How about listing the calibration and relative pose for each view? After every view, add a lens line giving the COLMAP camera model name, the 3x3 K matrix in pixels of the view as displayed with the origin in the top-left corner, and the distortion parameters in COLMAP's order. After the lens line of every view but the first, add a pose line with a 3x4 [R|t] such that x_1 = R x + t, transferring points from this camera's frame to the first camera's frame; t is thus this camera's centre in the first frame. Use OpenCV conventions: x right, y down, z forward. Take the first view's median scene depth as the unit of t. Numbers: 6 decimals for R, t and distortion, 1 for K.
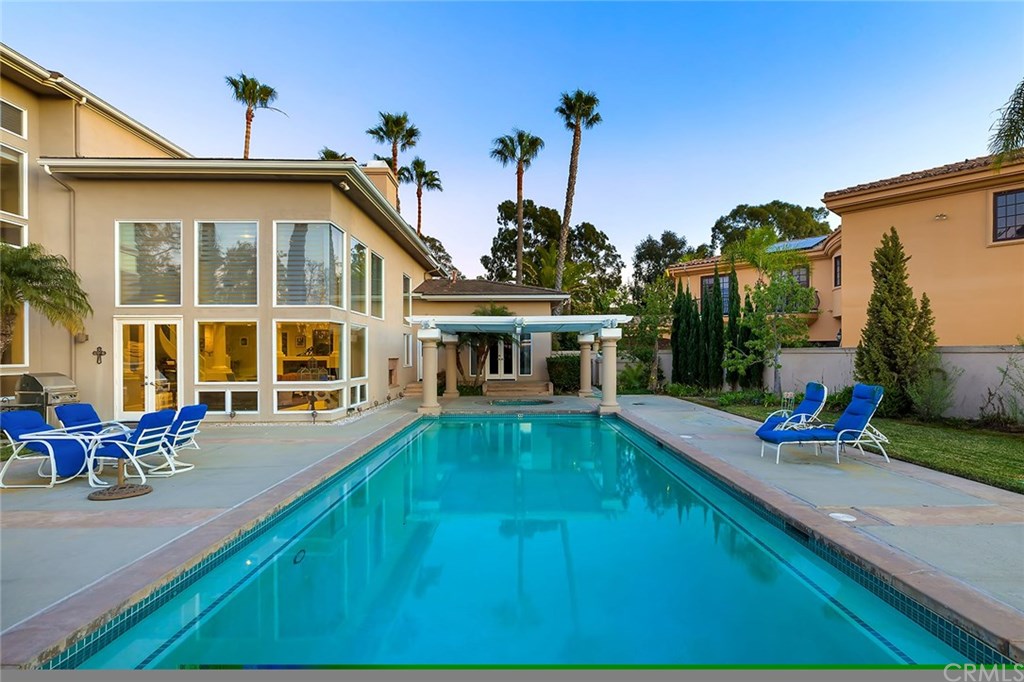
lens RADIAL K [[525.9, 0, 517.5], [0, 525.9, 353.5], [0, 0, 1]] dist [-0.001865, 0.003381]
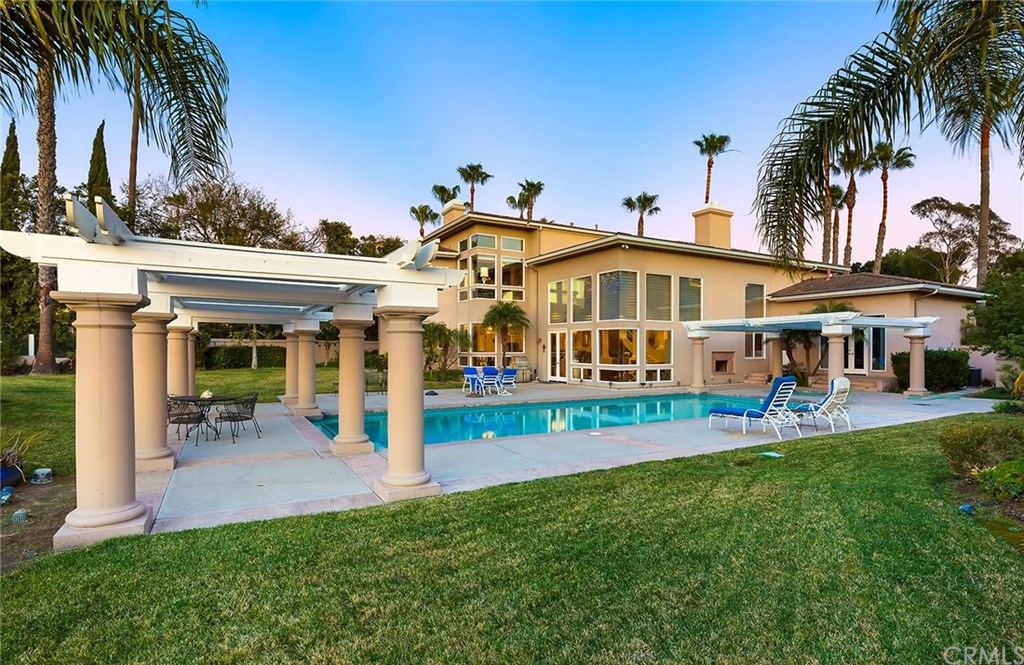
lens RADIAL K [[530.8, 0, 511.3], [0, 530.8, 340.6], [0, 0, 1]] dist [-0.005713, -0.001690]
pose [[0.459811, -0.006689, -0.887992, 0.588416], [-0.001023, 0.999967, -0.008062, -0.006005], [0.888016, 0.004615, 0.459789, -0.049676]]
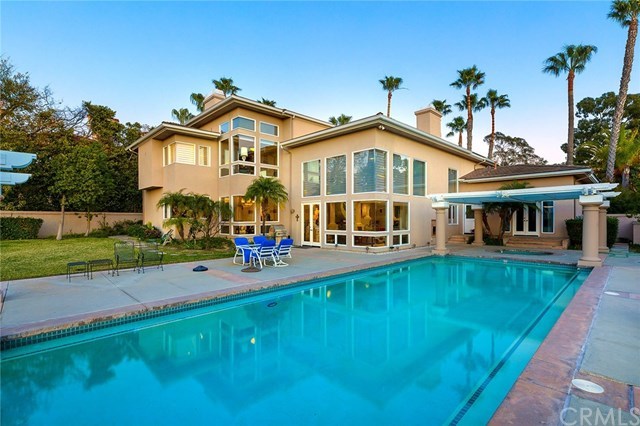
lens RADIAL K [[300.1, 0, 322.1], [0, 300.1, 214.3], [0, 0, 1]] dist [-0.010574, 0.003498]
pose [[0.684358, -0.007726, -0.729105, 0.180834], [0.002551, 0.999963, -0.008201, -0.000934], [0.729142, 0.003752, 0.684353, 0.069157]]
